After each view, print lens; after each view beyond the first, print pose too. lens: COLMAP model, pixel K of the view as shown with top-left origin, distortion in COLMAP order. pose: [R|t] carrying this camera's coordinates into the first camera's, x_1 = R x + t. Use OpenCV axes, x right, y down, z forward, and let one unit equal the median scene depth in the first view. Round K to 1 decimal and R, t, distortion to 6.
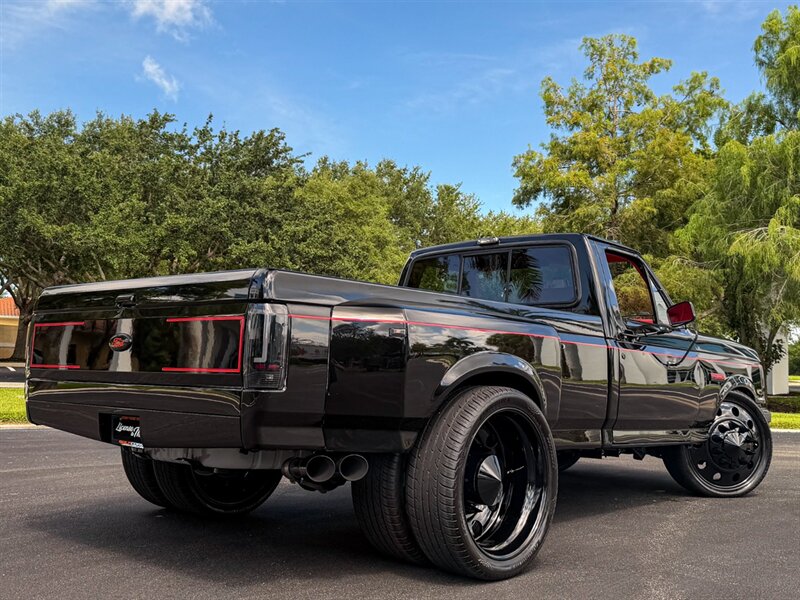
lens RADIAL K [[860.7, 0, 424.0], [0, 860.7, 254.5], [0, 0, 1]] dist [0.181272, -0.417361]
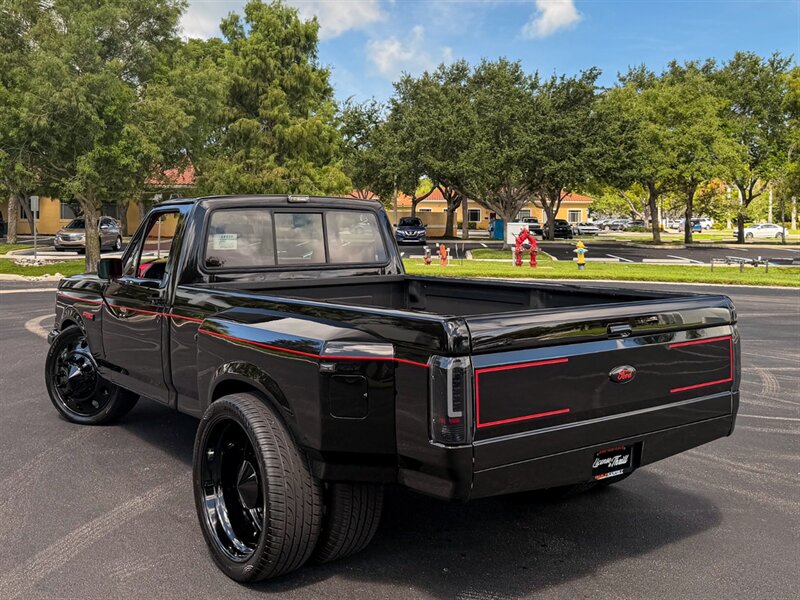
lens RADIAL K [[851.1, 0, 358.2], [0, 851.1, 218.5], [0, 0, 1]] dist [0.203411, -0.469423]
pose [[0.841452, -0.021462, -0.539905, 0.290567], [0.079728, 0.993205, 0.084776, -0.069454], [0.534417, -0.114380, 0.837446, -0.406225]]
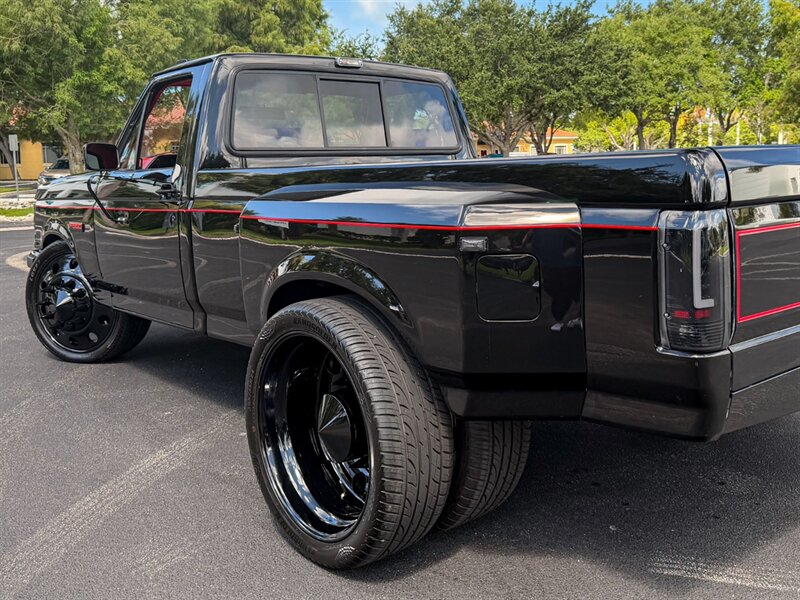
lens RADIAL K [[819.7, 0, 436.9], [0, 819.7, 235.7], [0, 0, 1]] dist [0.191153, -0.430533]
pose [[0.893150, -0.002498, -0.449752, 0.241216], [0.094740, 0.978592, 0.182707, -0.048923], [0.439668, -0.205794, 0.874266, -0.366758]]
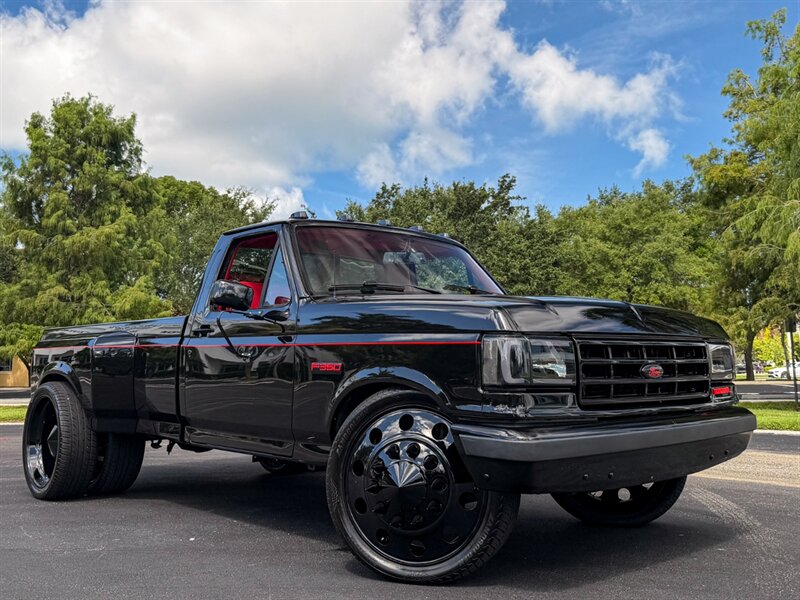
lens RADIAL K [[780.4, 0, 395.6], [0, 780.4, 256.4], [0, 0, 1]] dist [0.202241, -0.468120]
pose [[0.791103, -0.126804, -0.598395, 0.404418], [0.106812, 0.991884, -0.068978, 0.025441], [0.602285, -0.009347, 0.798226, 0.082890]]
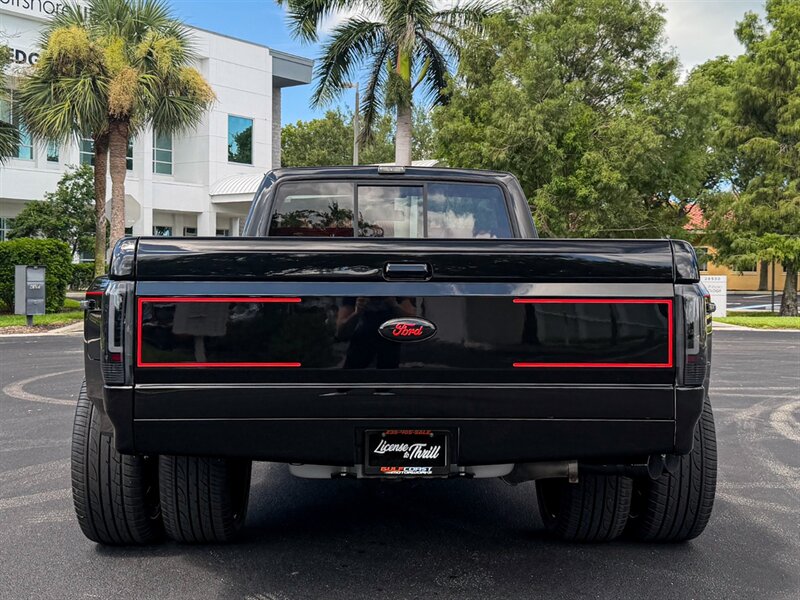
lens RADIAL K [[943.1, 0, 398.0], [0, 943.1, 282.6], [0, 0, 1]] dist [0.231749, -0.581905]
pose [[0.400383, -0.012993, -0.916256, 0.362057], [0.108565, 0.993530, 0.033352, -0.033978], [0.909894, -0.112827, 0.399203, -0.300509]]
